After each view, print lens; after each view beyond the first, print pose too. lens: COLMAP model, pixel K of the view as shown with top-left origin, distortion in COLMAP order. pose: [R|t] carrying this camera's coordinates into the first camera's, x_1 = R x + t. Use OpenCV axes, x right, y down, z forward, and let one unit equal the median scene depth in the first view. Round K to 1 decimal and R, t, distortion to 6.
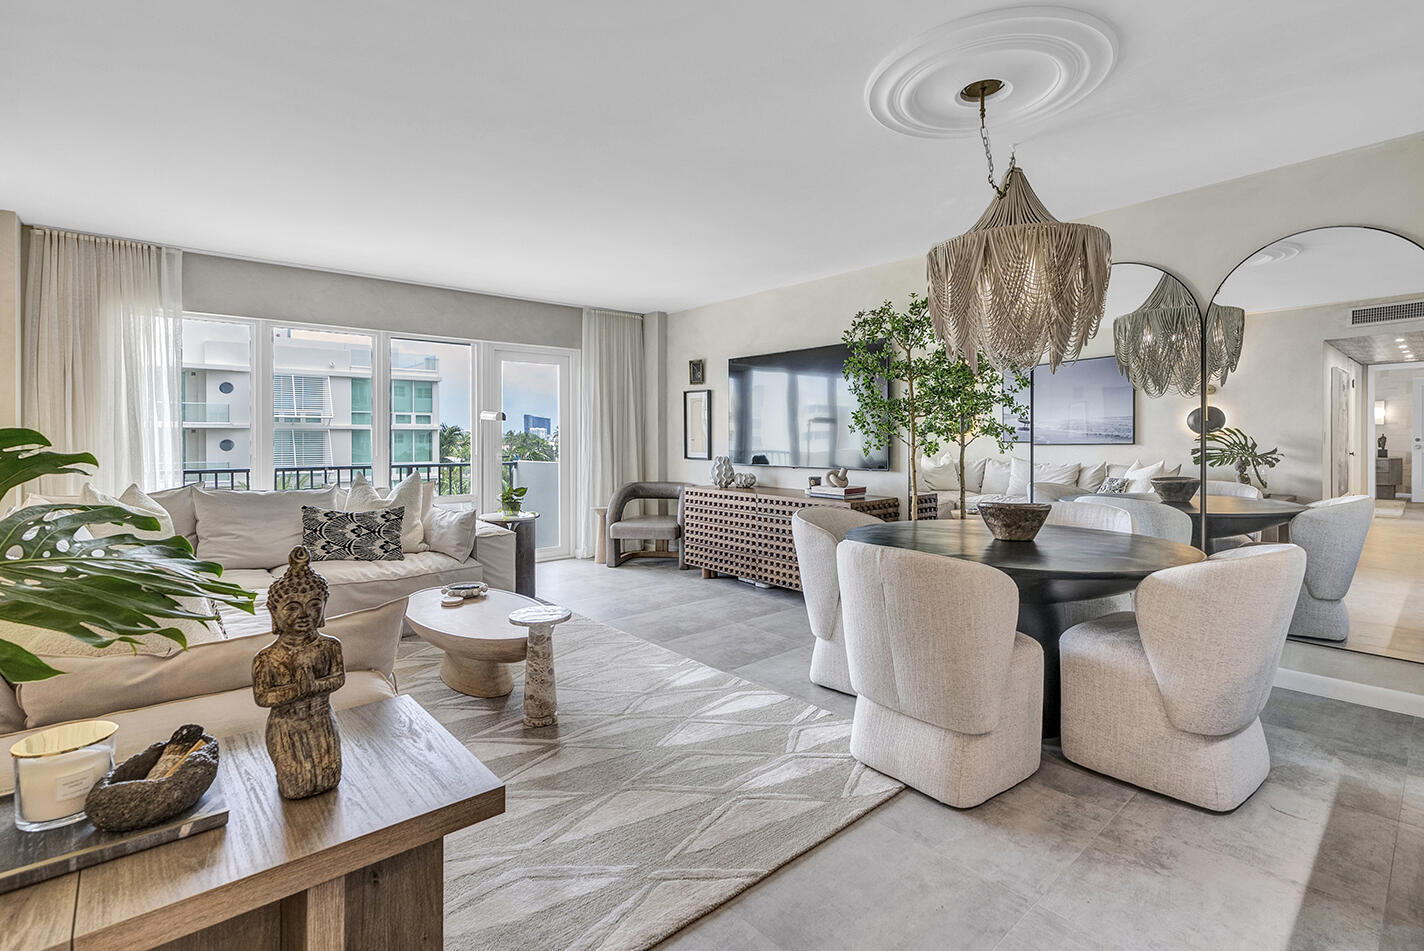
lens RADIAL K [[661.7, 0, 716.5], [0, 661.7, 450.1], [0, 0, 1]] dist [-0.016923, 0.000265]
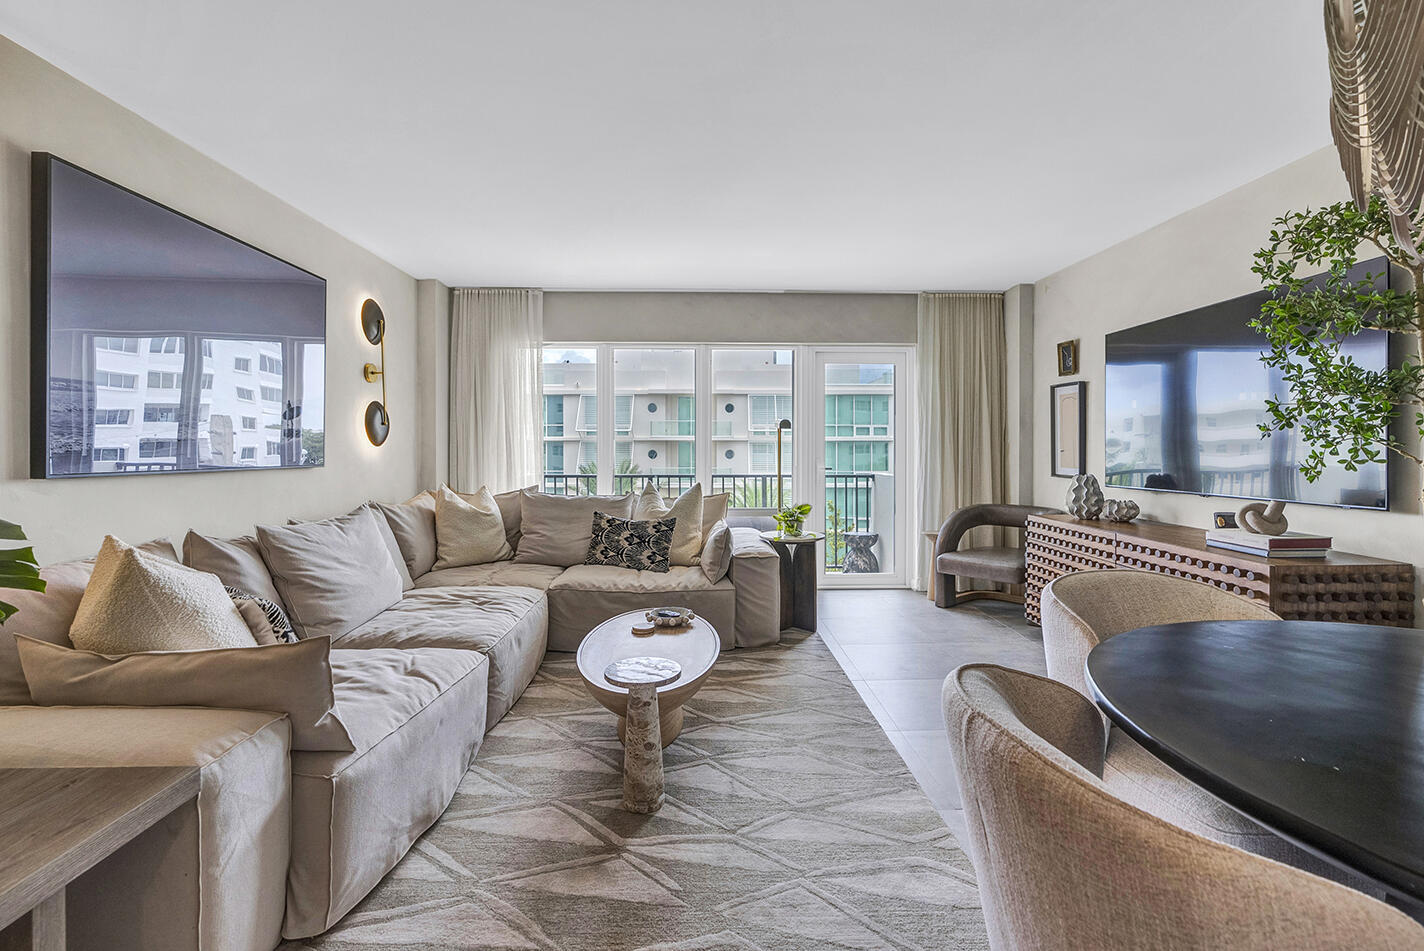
lens RADIAL K [[652.2, 0, 715.7], [0, 652.2, 468.4], [0, 0, 1]] dist [-0.008687, 0.001124]
pose [[0.774170, 0.019362, -0.632682, 0.175180], [-0.011984, 0.999801, 0.015933, -0.004181], [0.632865, -0.004752, 0.774248, 0.271600]]
